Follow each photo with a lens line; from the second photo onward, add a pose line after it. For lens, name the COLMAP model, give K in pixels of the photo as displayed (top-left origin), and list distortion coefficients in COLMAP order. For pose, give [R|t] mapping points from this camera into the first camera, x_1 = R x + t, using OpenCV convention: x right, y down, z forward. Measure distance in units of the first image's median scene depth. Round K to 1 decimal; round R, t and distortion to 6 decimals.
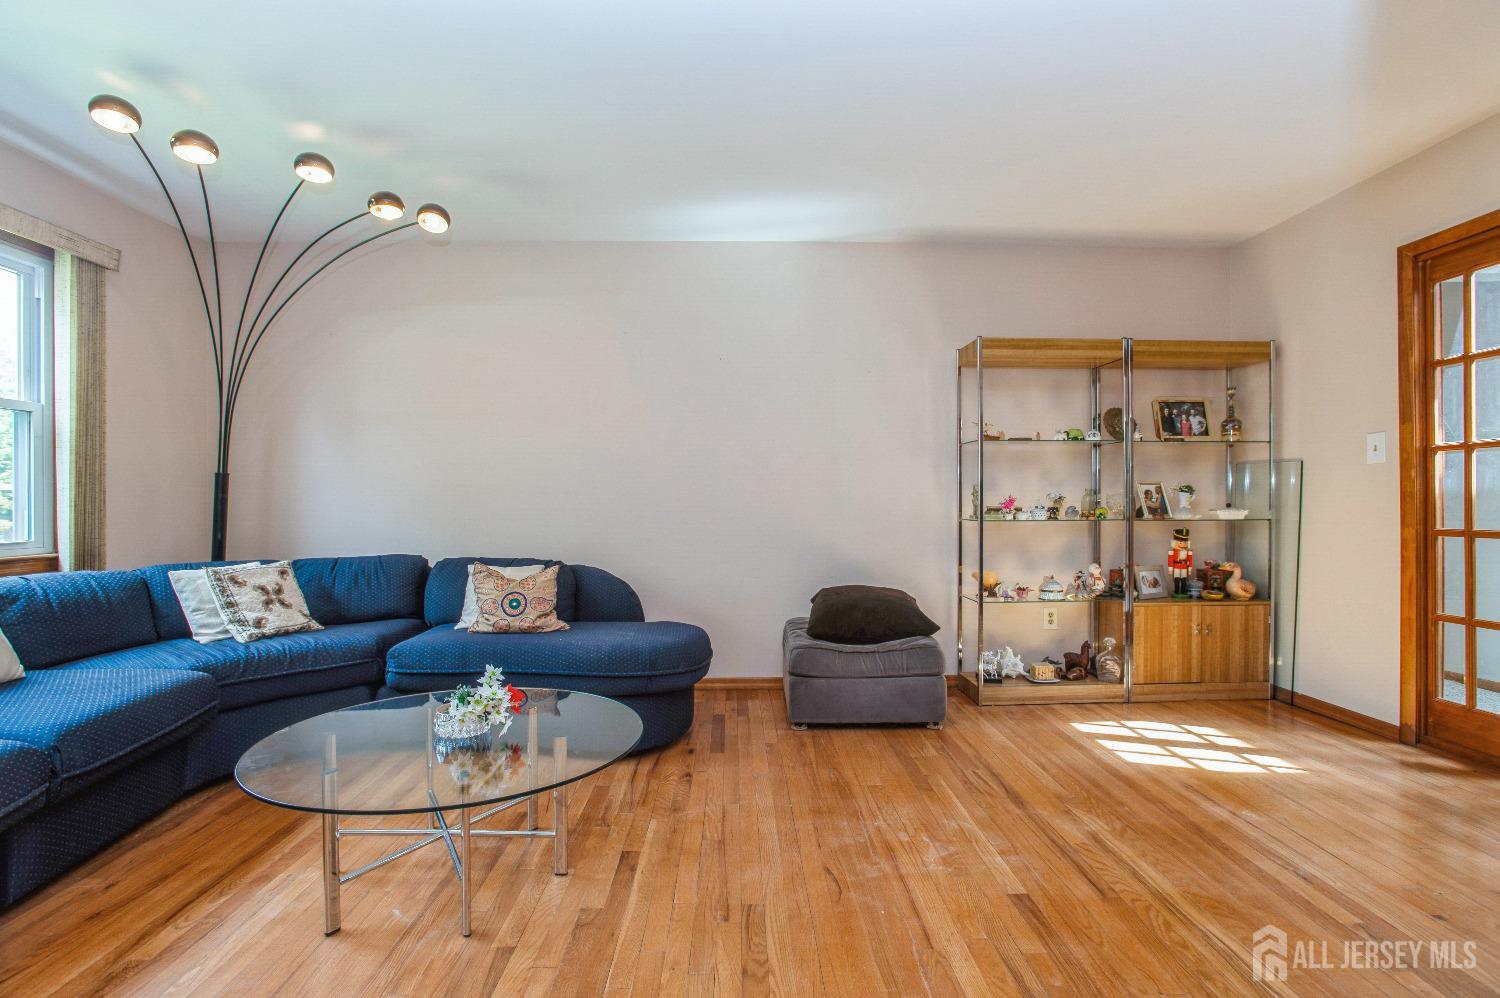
lens RADIAL K [[734.7, 0, 752.3], [0, 734.7, 497.6], [0, 0, 1]] dist [0.000800, -0.005846]
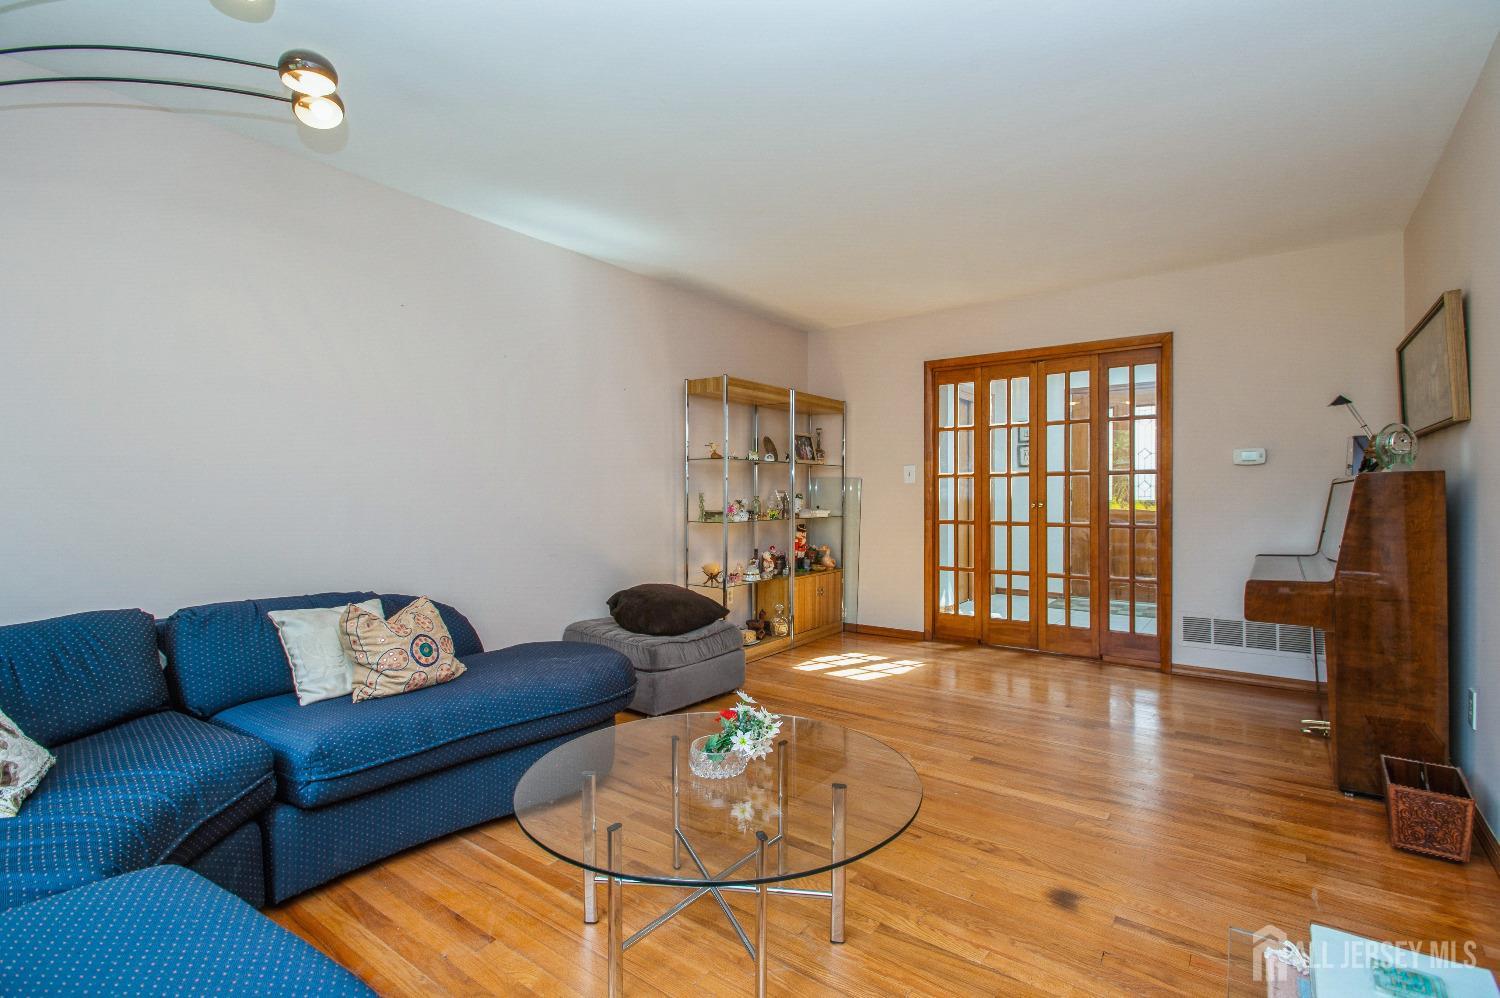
lens RADIAL K [[734.7, 0, 745.7], [0, 734.7, 497.4], [0, 0, 1]] dist [0.000800, -0.005846]
pose [[0.610412, -0.006662, 0.792056, -0.643549], [-0.005519, 0.999905, 0.012664, -0.027963], [-0.792065, -0.012101, 0.610317, 0.213252]]
